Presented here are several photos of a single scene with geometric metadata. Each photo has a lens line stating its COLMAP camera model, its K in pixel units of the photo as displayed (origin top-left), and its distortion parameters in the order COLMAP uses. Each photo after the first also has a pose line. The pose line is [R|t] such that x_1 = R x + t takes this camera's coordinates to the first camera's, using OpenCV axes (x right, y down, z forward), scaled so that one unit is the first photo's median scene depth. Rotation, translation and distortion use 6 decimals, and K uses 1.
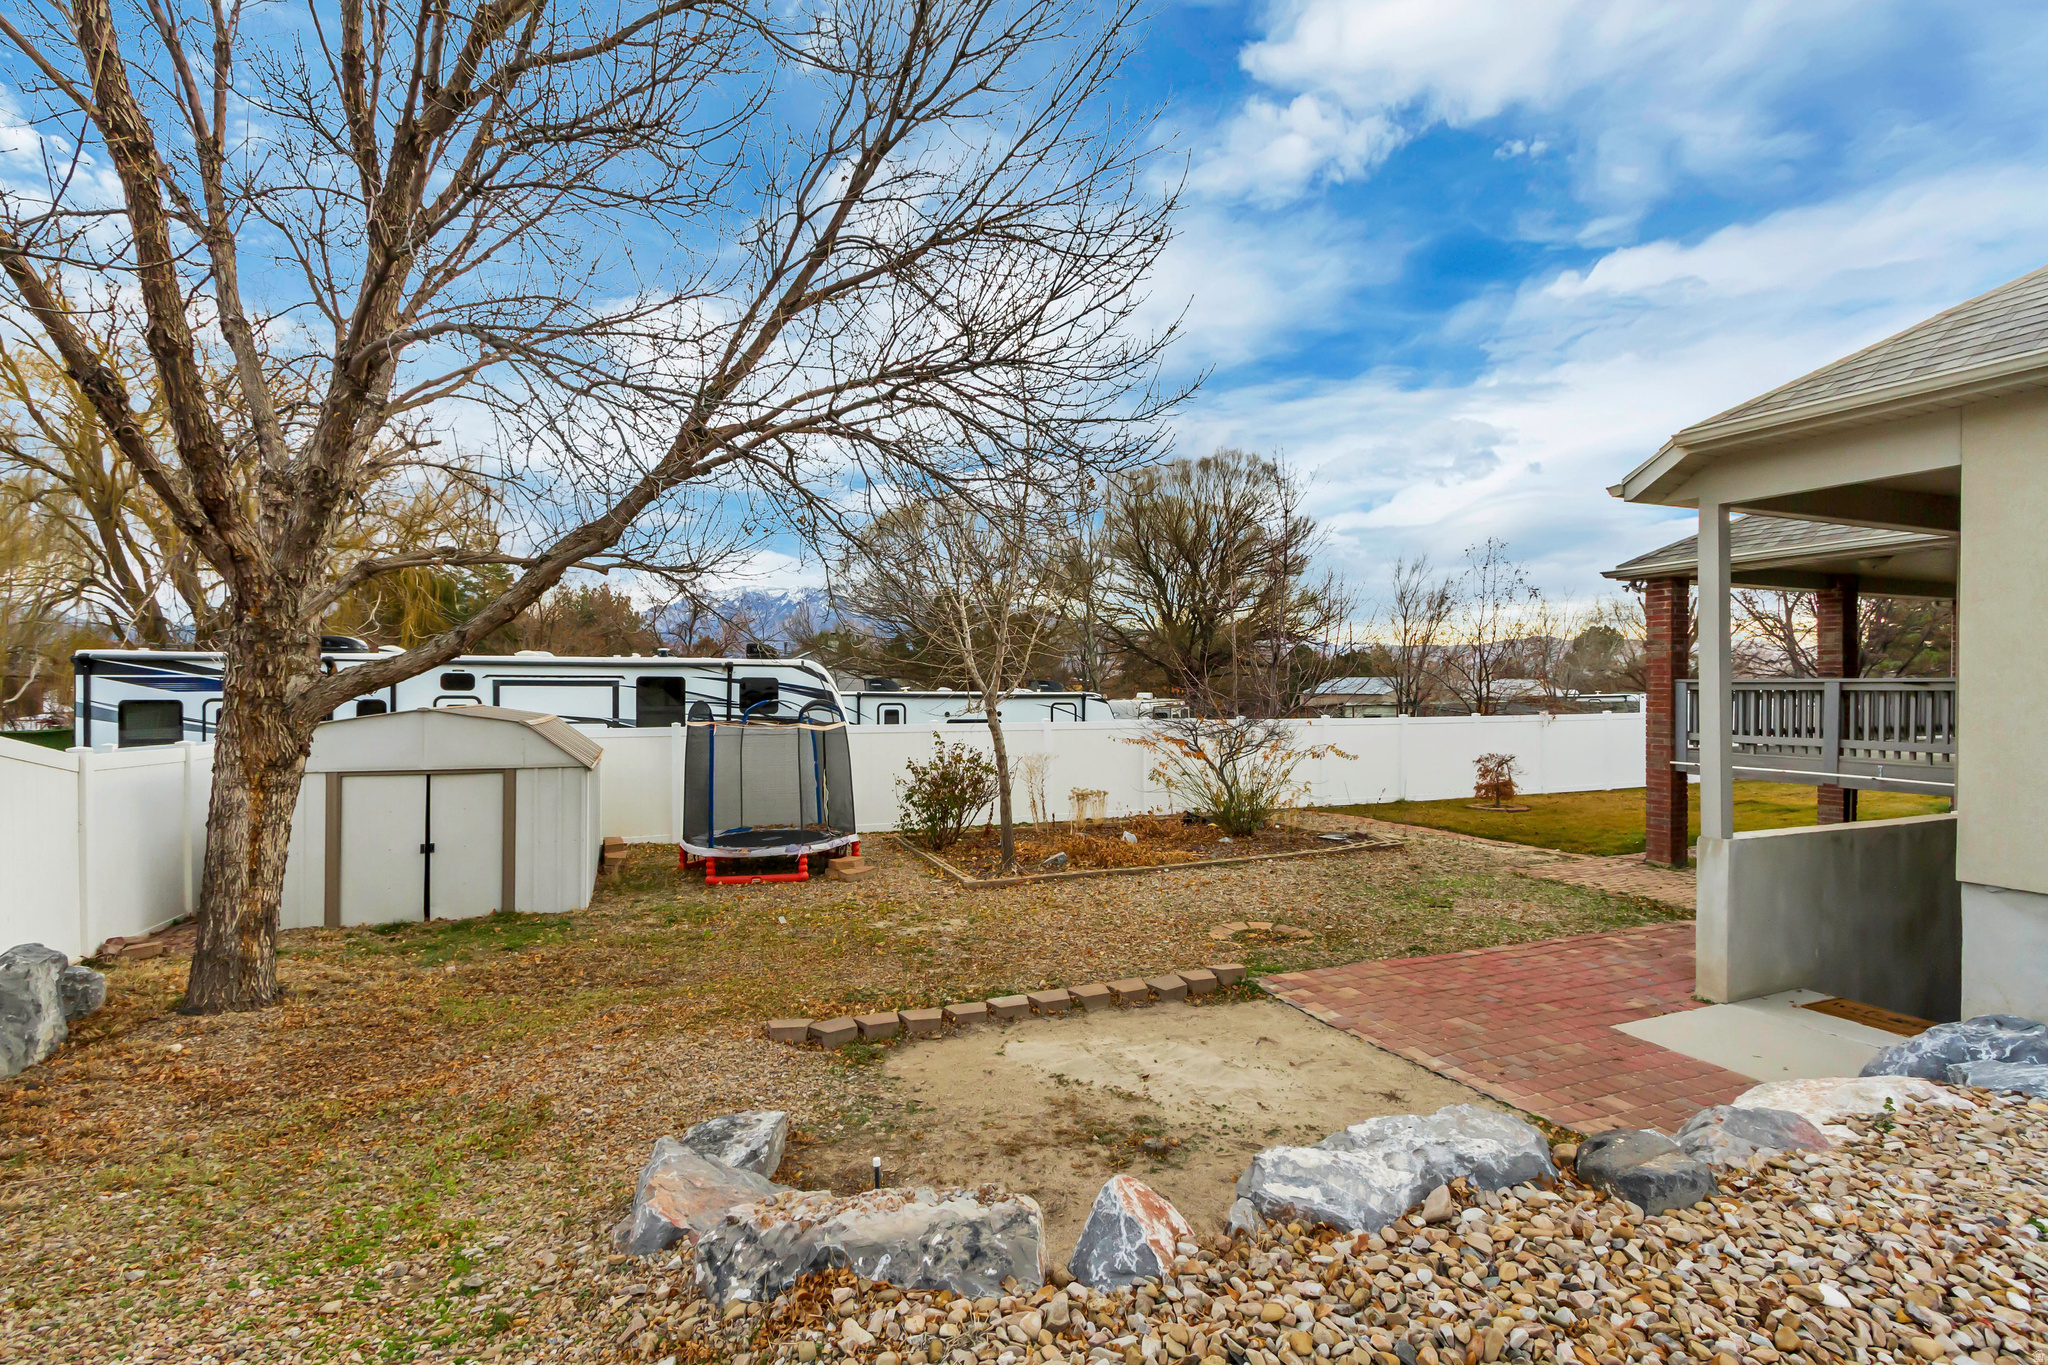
lens RADIAL K [[941.9, 0, 1045.8], [0, 941.9, 691.9], [0, 0, 1]] dist [0.003767, 0.001026]
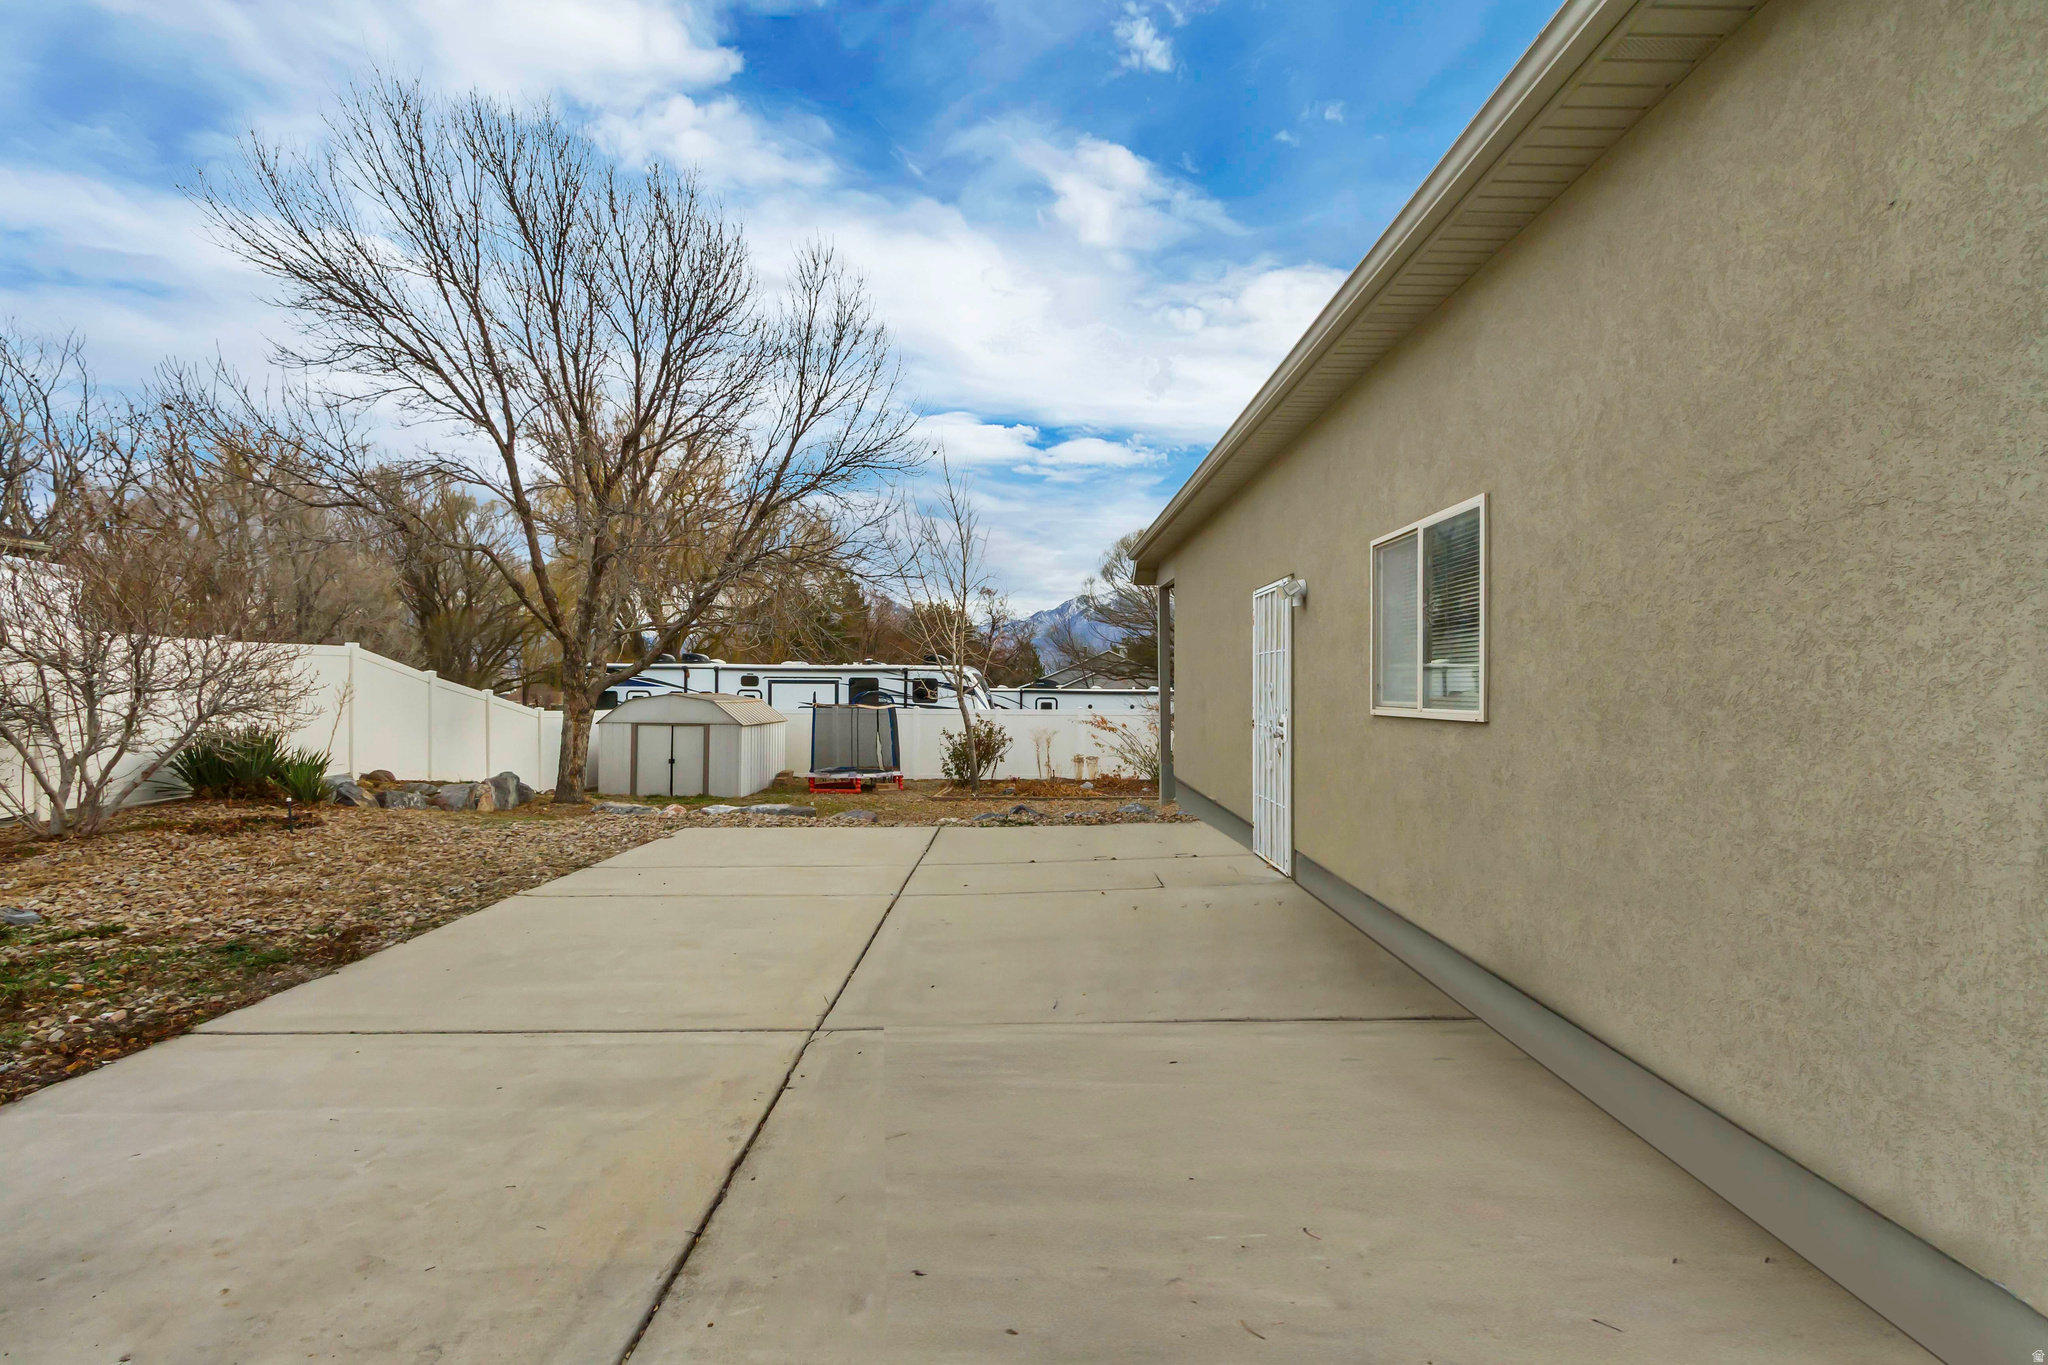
lens RADIAL K [[941.9, 0, 1017.2], [0, 941.9, 683.8], [0, 0, 1]] dist [0.003767, 0.001026]
pose [[0.917533, 0.001790, -0.397656, 0.835413], [-0.005375, 0.999954, -0.007902, 0.008573], [0.397623, 0.009388, 0.917501, -0.575636]]
